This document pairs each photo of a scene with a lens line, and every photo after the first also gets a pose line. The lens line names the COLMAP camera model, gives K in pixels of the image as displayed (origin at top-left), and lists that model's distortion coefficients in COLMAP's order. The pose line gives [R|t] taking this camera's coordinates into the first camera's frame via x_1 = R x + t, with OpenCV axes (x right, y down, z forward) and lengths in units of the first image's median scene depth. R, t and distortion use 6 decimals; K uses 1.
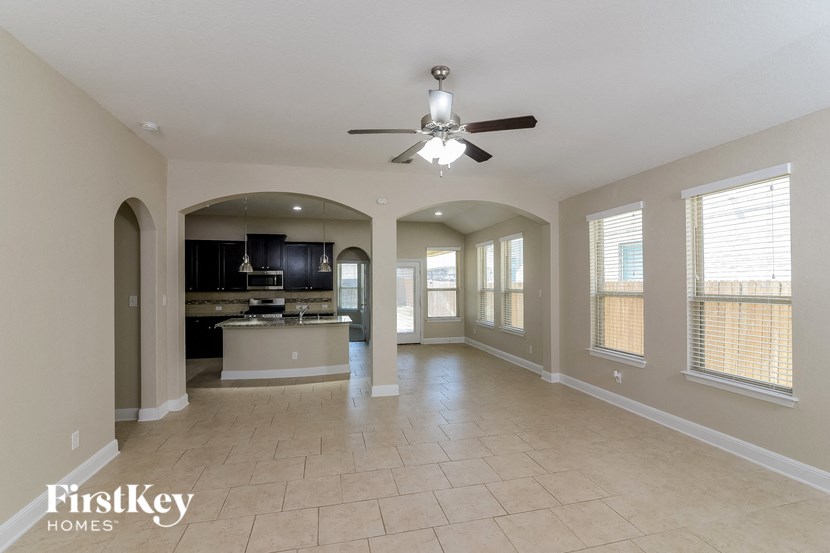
lens RADIAL K [[389.0, 0, 412.0], [0, 389.0, 279.0], [0, 0, 1]] dist [-0.003203, -0.000687]
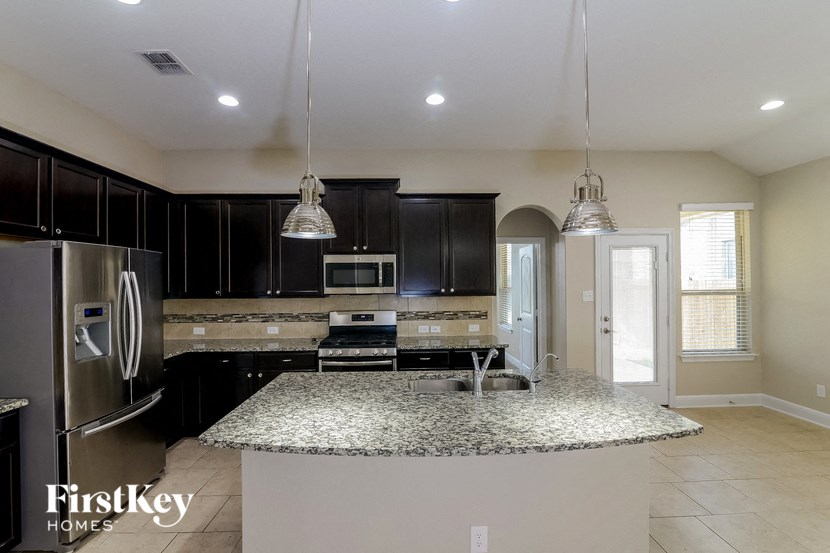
lens RADIAL K [[389.0, 0, 412.0], [0, 389.0, 279.0], [0, 0, 1]] dist [-0.003203, -0.000687]
pose [[0.981063, -0.004096, -0.193644, -0.213456], [0.005680, 0.999955, 0.007628, 0.005193], [0.193604, -0.008583, 0.981042, 0.522337]]
